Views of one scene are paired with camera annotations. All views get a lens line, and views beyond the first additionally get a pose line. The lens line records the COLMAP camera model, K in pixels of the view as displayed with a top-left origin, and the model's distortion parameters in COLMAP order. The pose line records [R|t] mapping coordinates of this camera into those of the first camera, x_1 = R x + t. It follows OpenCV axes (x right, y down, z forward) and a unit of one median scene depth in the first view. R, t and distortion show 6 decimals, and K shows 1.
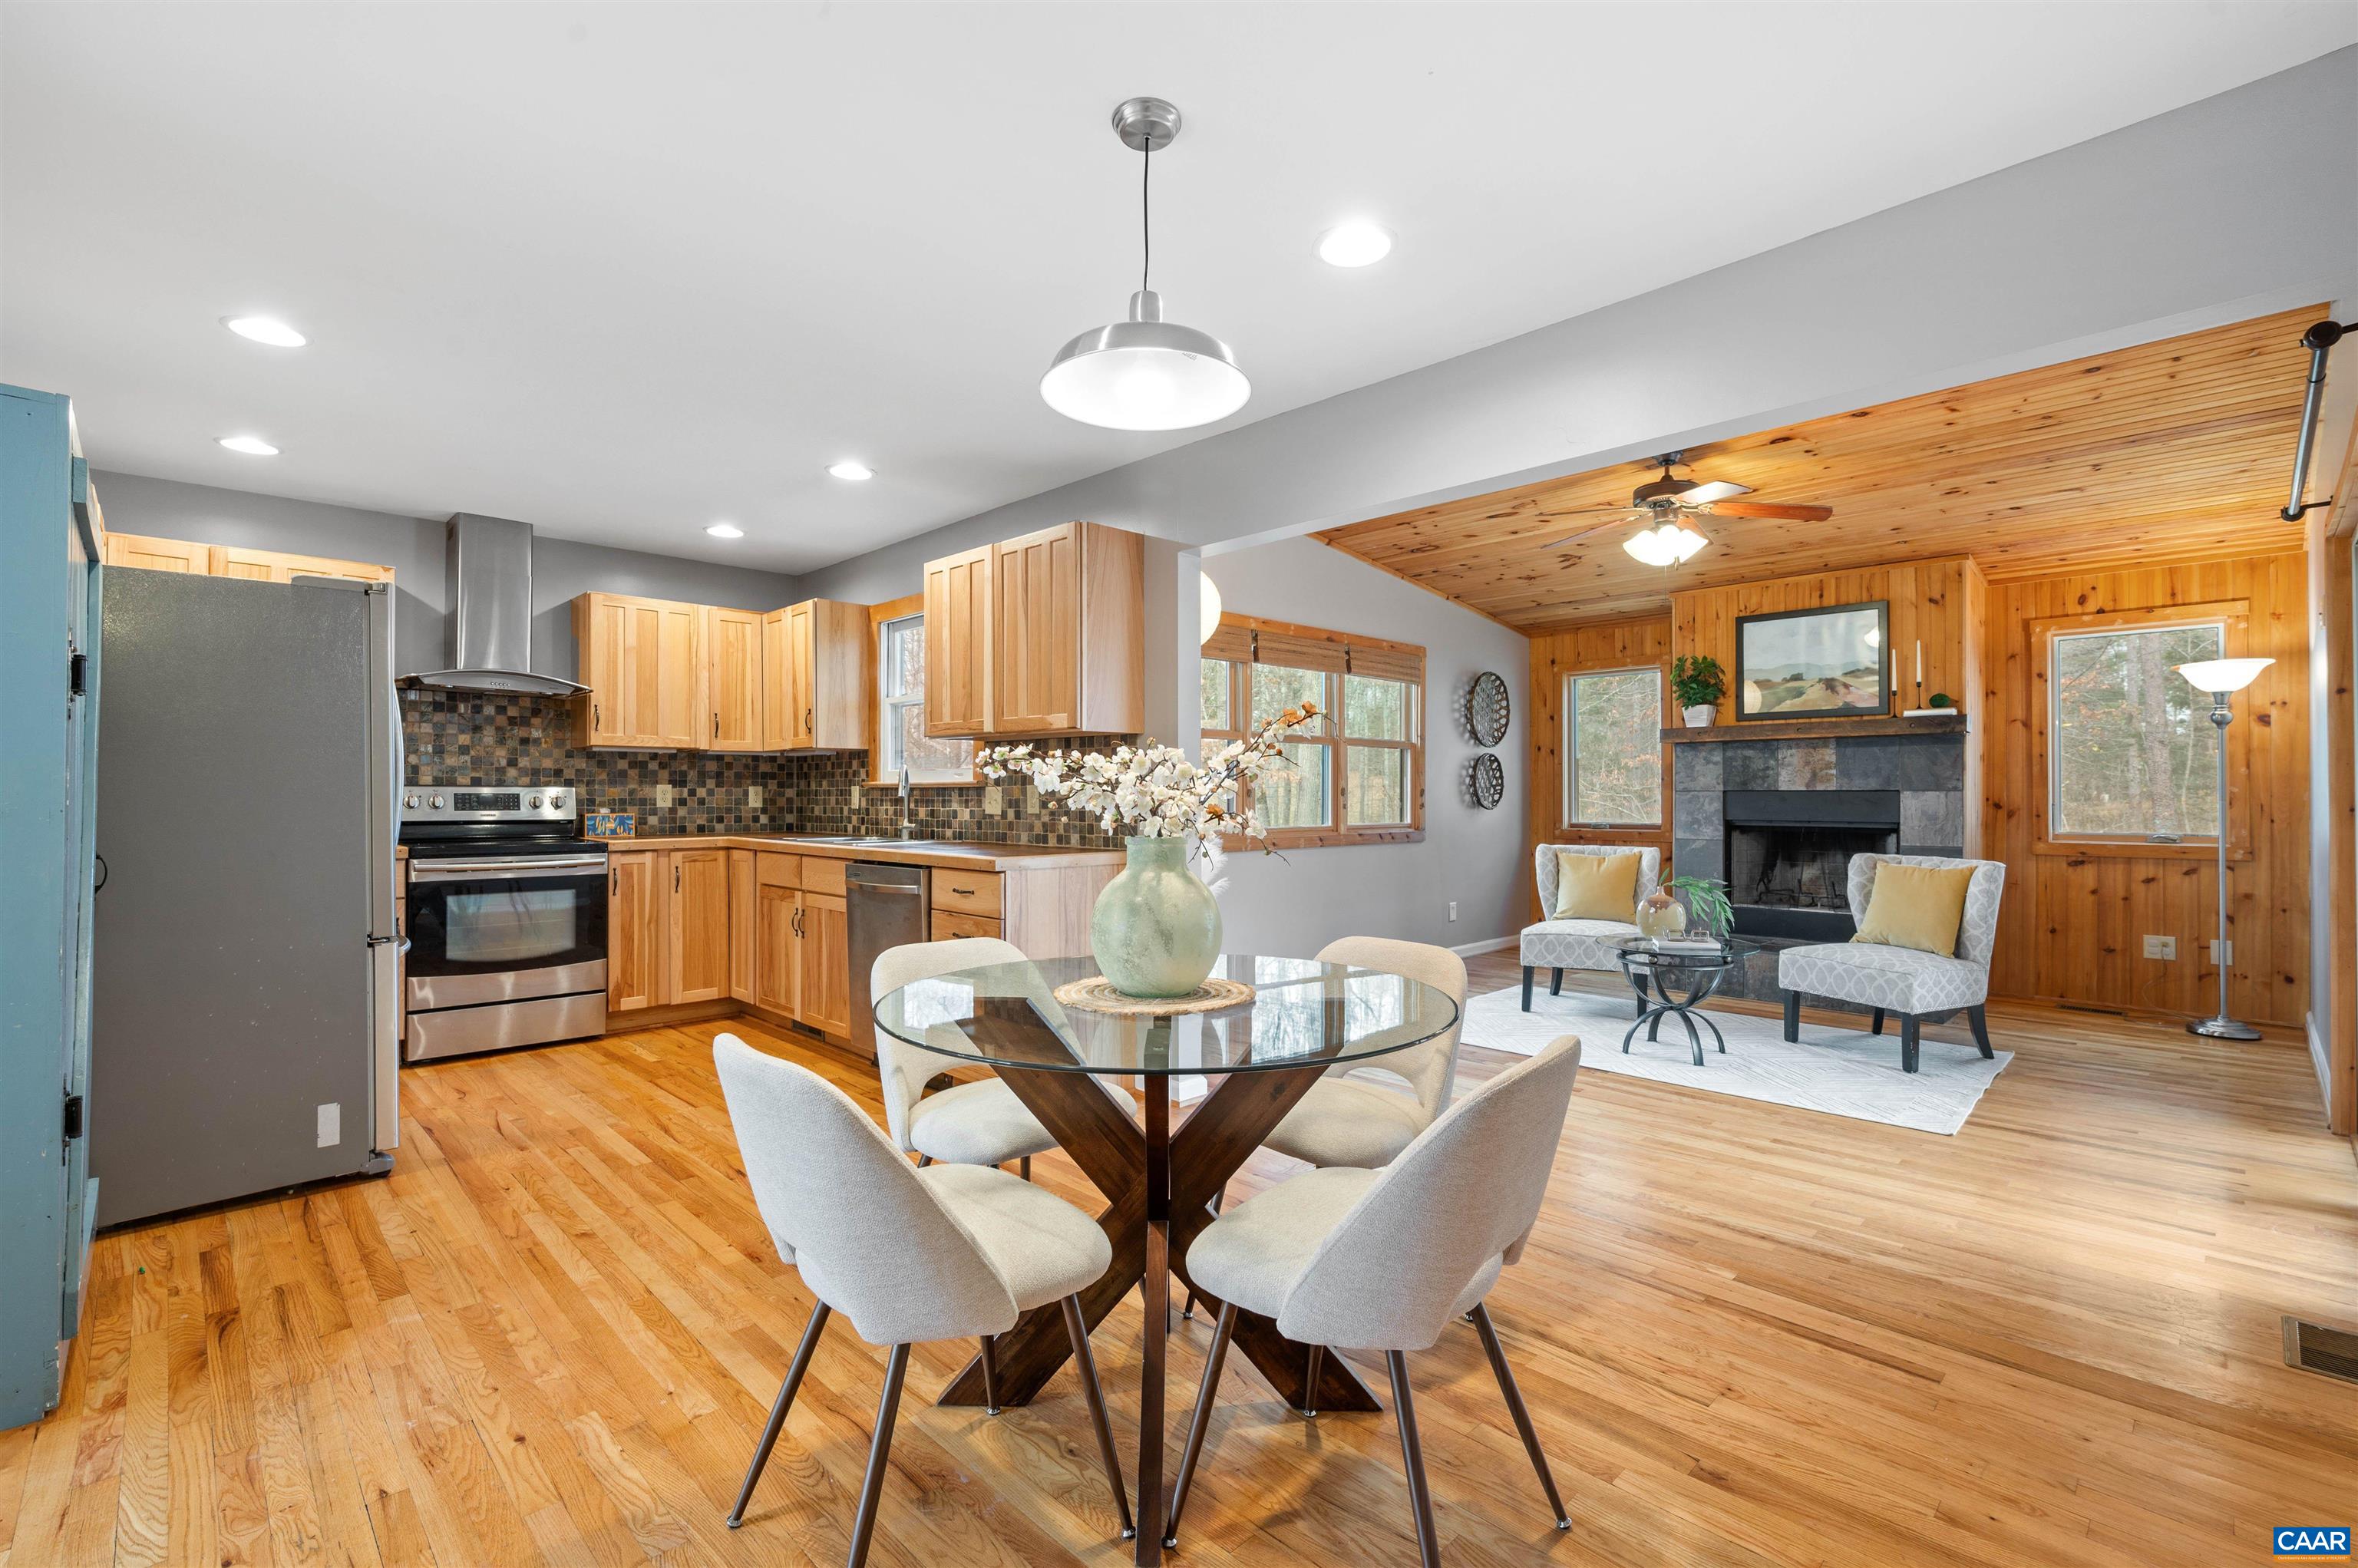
lens RADIAL K [[1046.1, 0, 1178.5], [0, 1046.1, 791.5], [0, 0, 1]] dist [-0.000753, -0.000095]
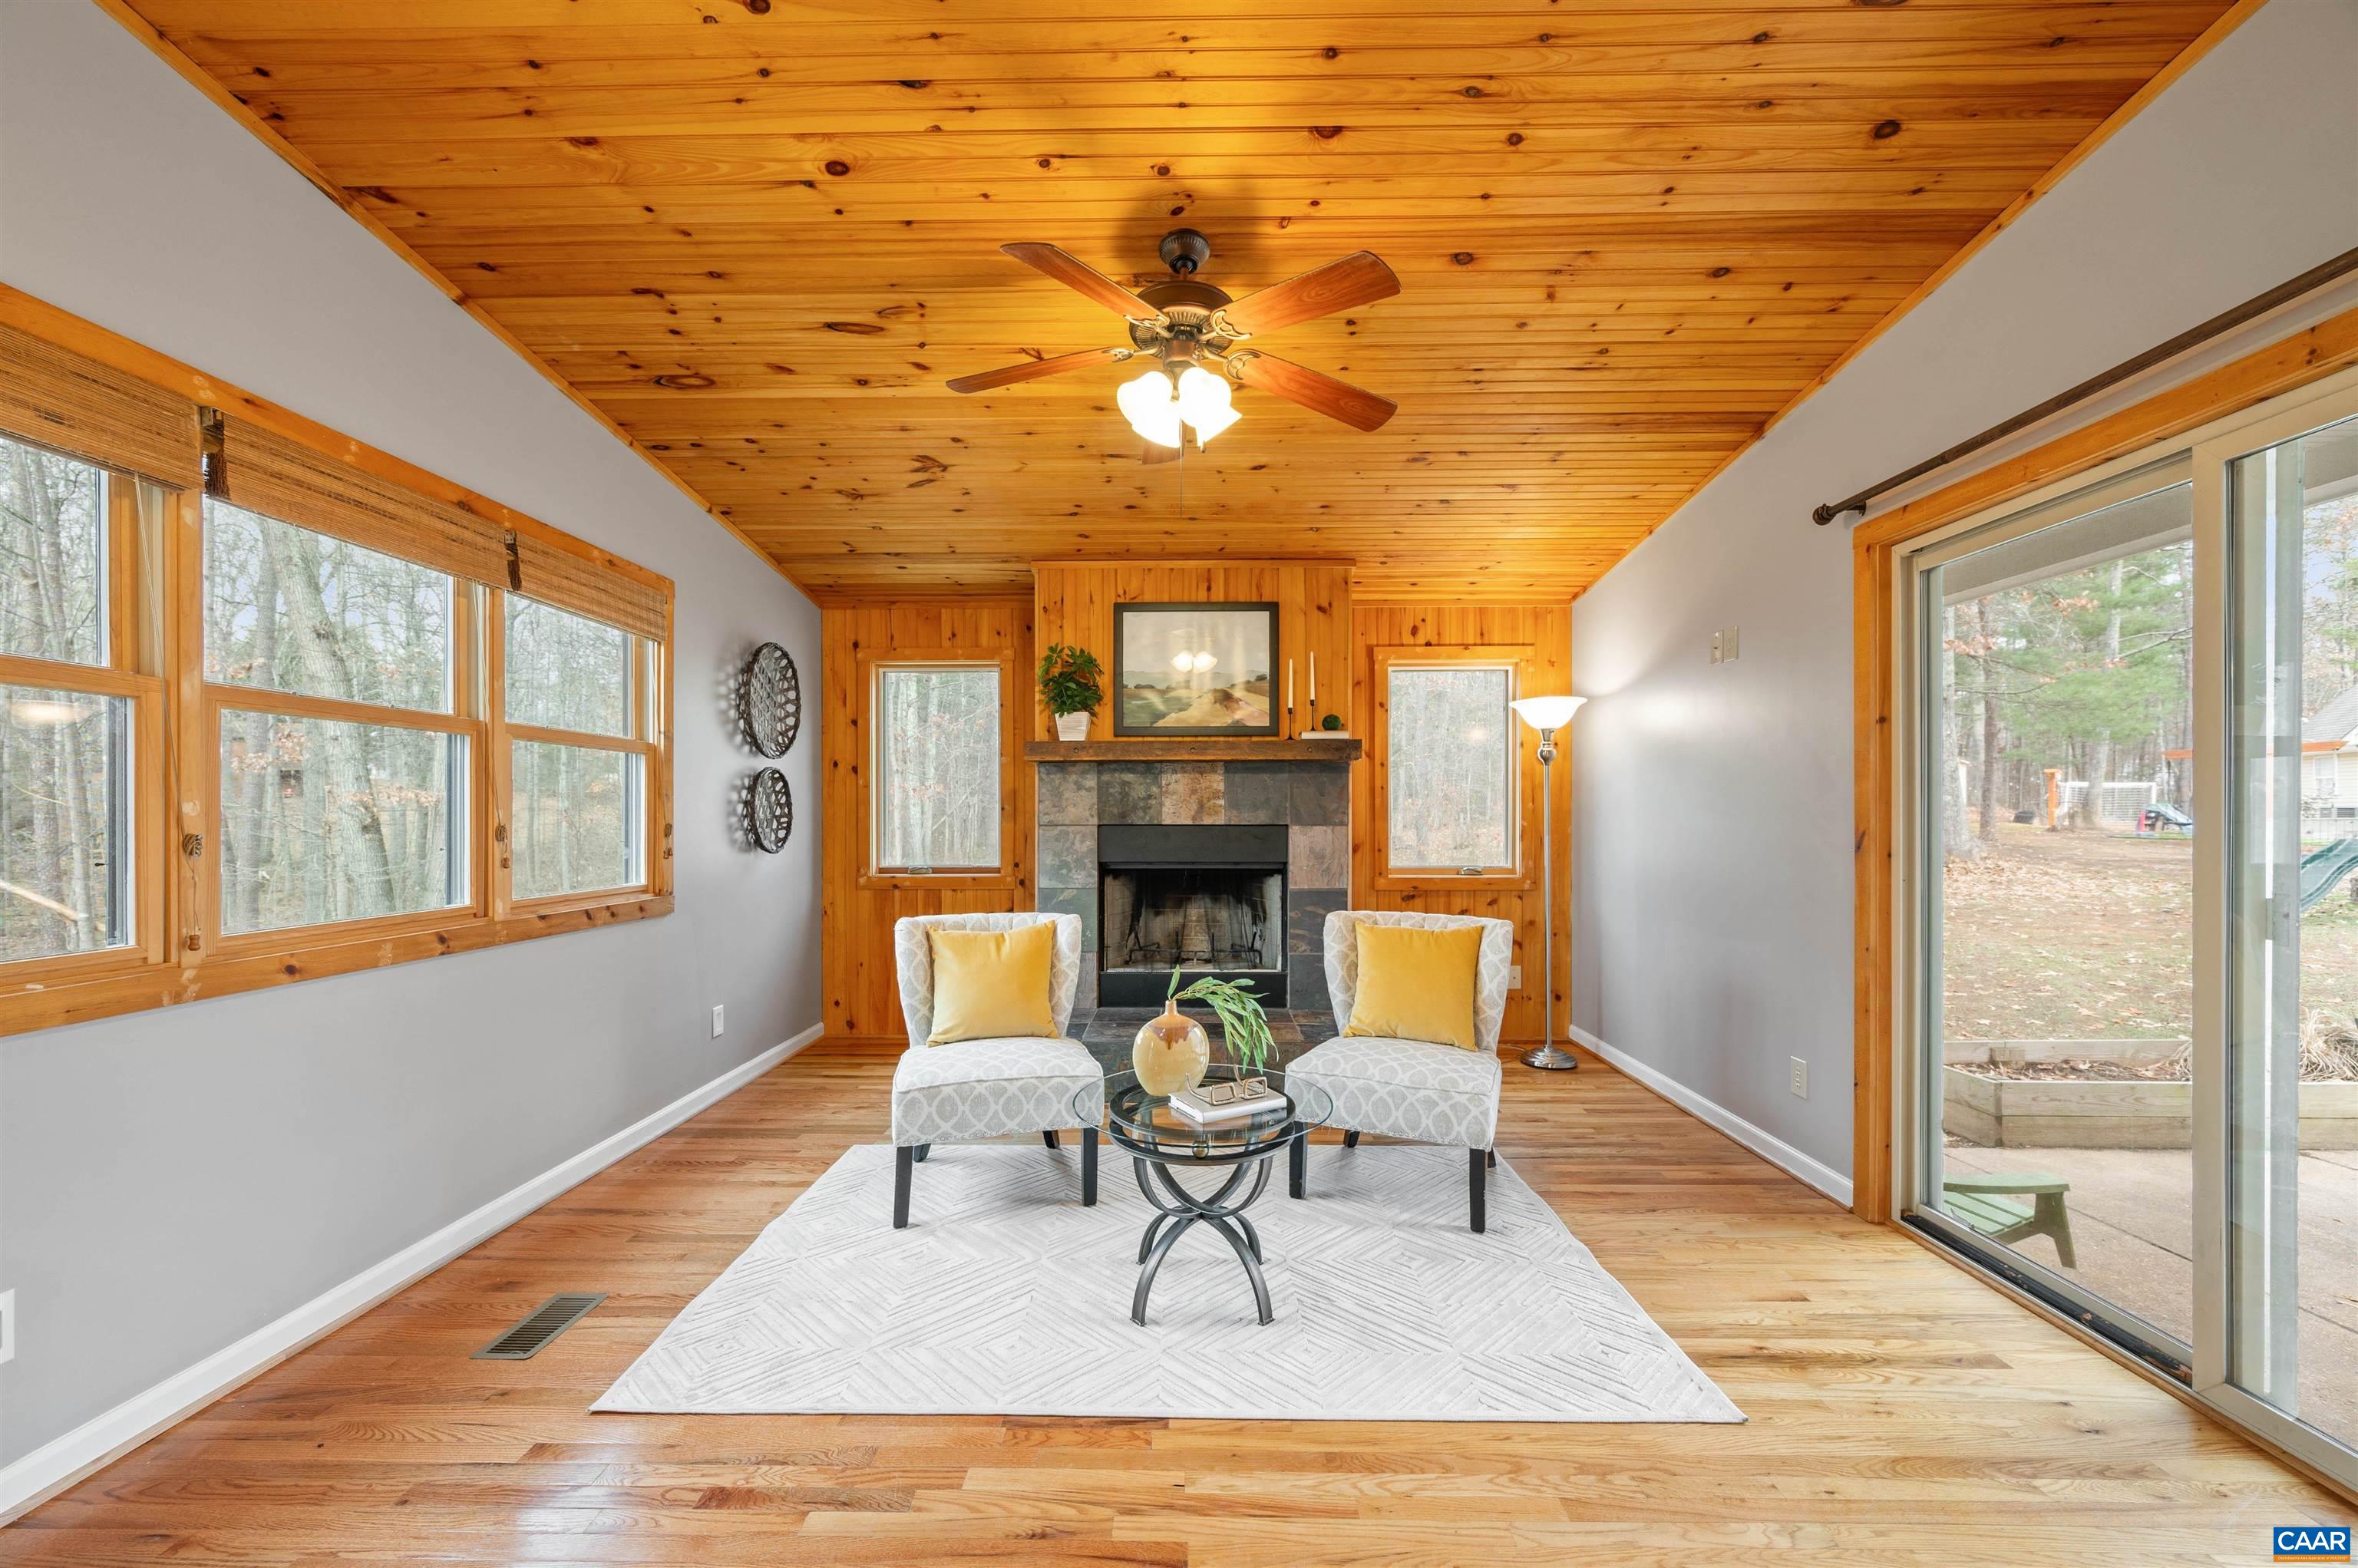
lens RADIAL K [[940.6, 0, 1182.4], [0, 940.6, 818.6], [0, 0, 1]] dist [-0.000115, -0.000010]
pose [[0.711534, -0.001913, 0.702649, 0.077399], [-0.001163, 0.999992, 0.003901, -0.008645], [-0.702650, -0.003593, 0.711526, 0.478048]]
